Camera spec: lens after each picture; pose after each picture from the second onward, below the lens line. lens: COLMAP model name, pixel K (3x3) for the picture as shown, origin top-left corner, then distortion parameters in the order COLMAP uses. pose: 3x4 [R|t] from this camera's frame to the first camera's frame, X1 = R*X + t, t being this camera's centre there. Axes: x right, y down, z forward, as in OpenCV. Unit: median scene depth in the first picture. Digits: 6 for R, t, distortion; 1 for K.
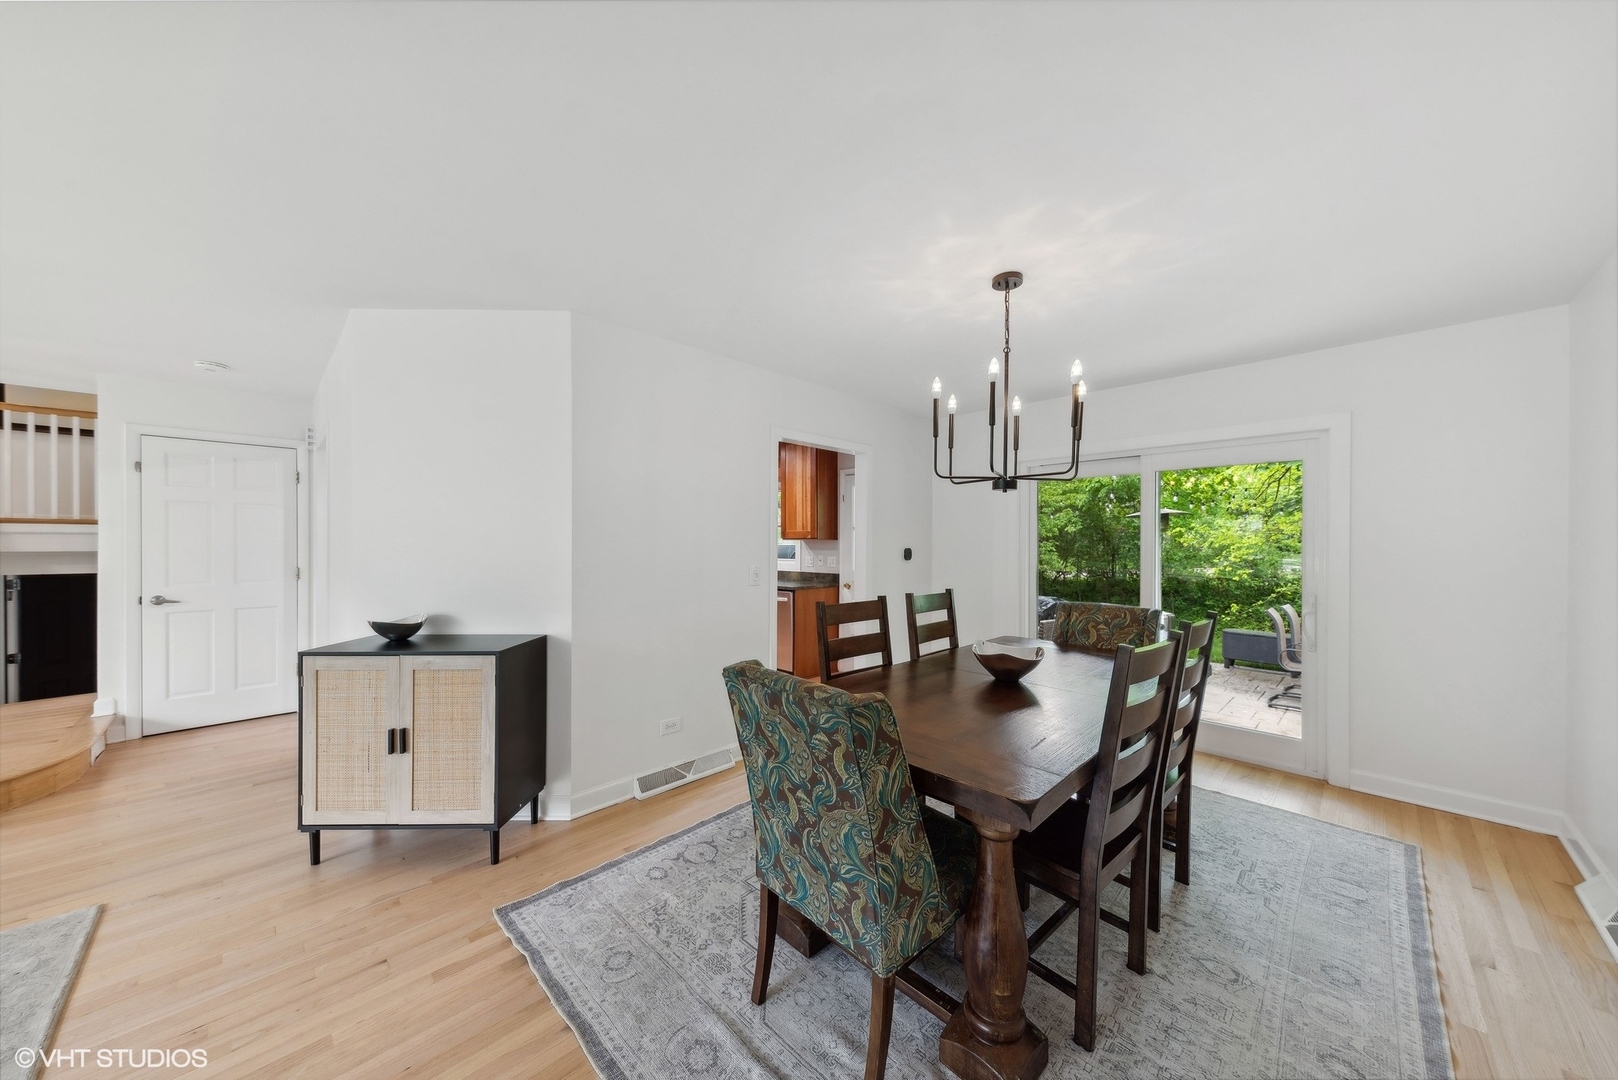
lens RADIAL K [[564.8, 0, 816.6], [0, 564.8, 537.8], [0, 0, 1]] dist [0.001544, 0.000002]
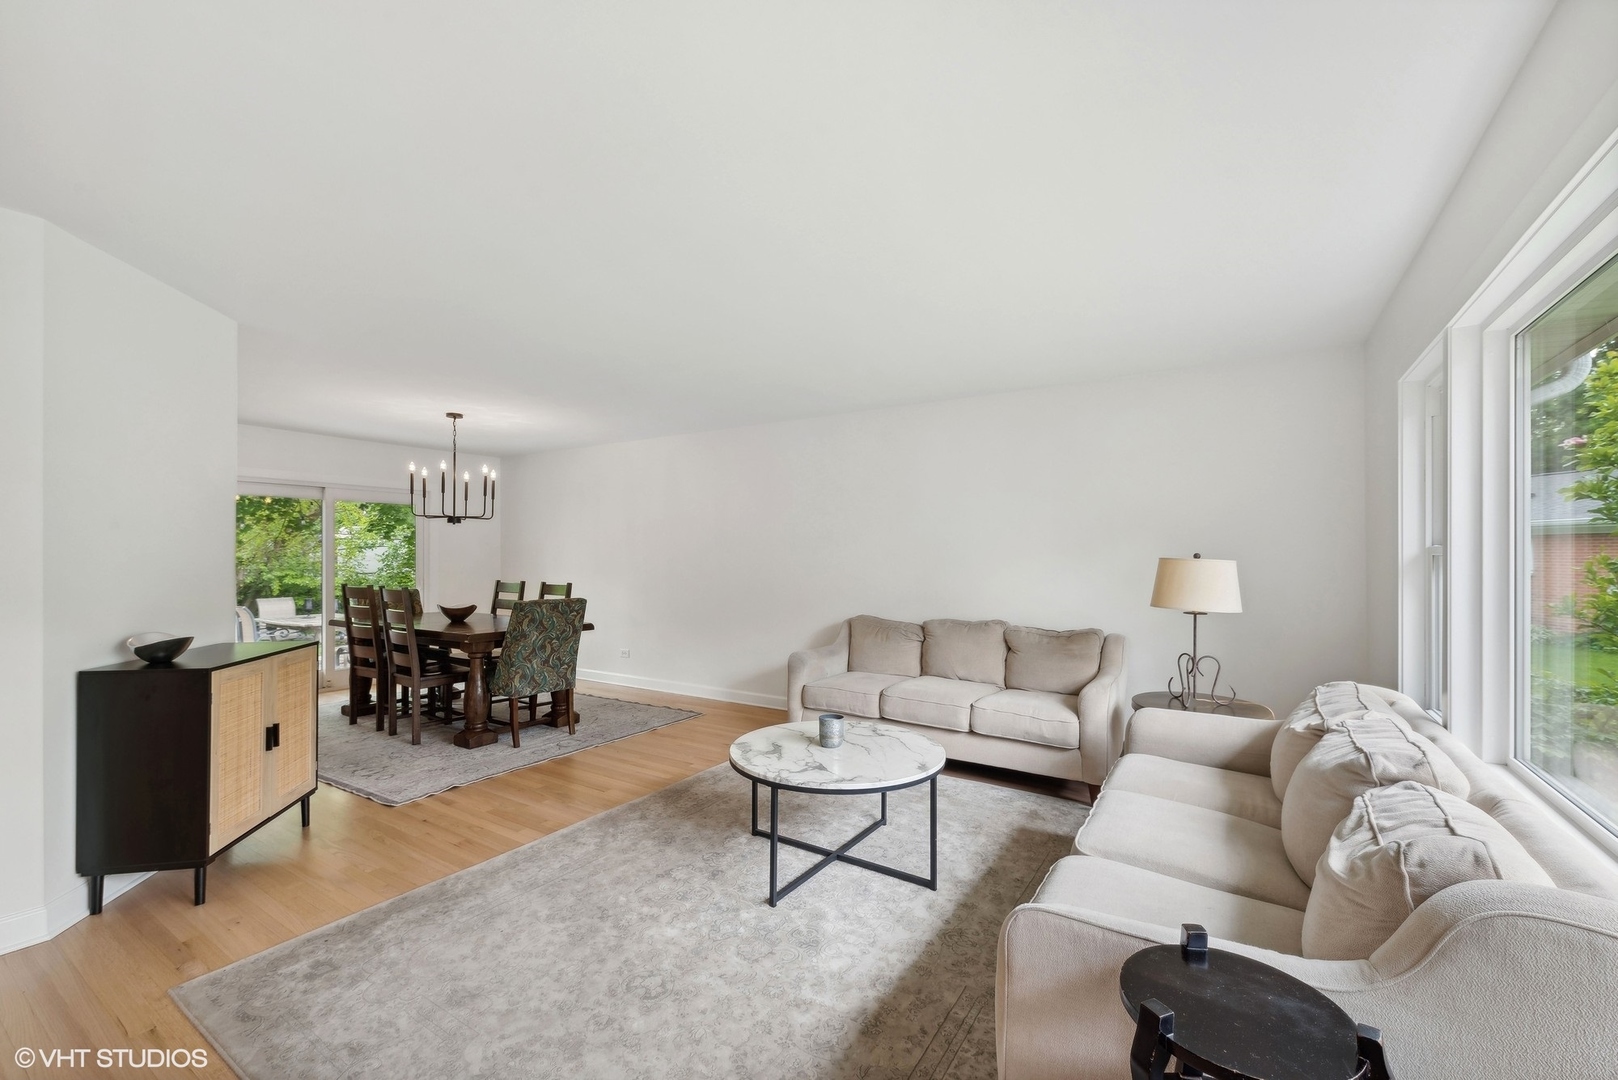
lens RADIAL K [[673.7, 0, 814.3], [0, 673.7, 547.4], [0, 0, 1]] dist [0.000012, 0.000000]
pose [[-0.180587, 0.001564, 0.983558, -2.140030], [0.002830, 0.999995, -0.001070, 0.002099], [-0.983555, 0.002590, -0.180591, 0.210311]]
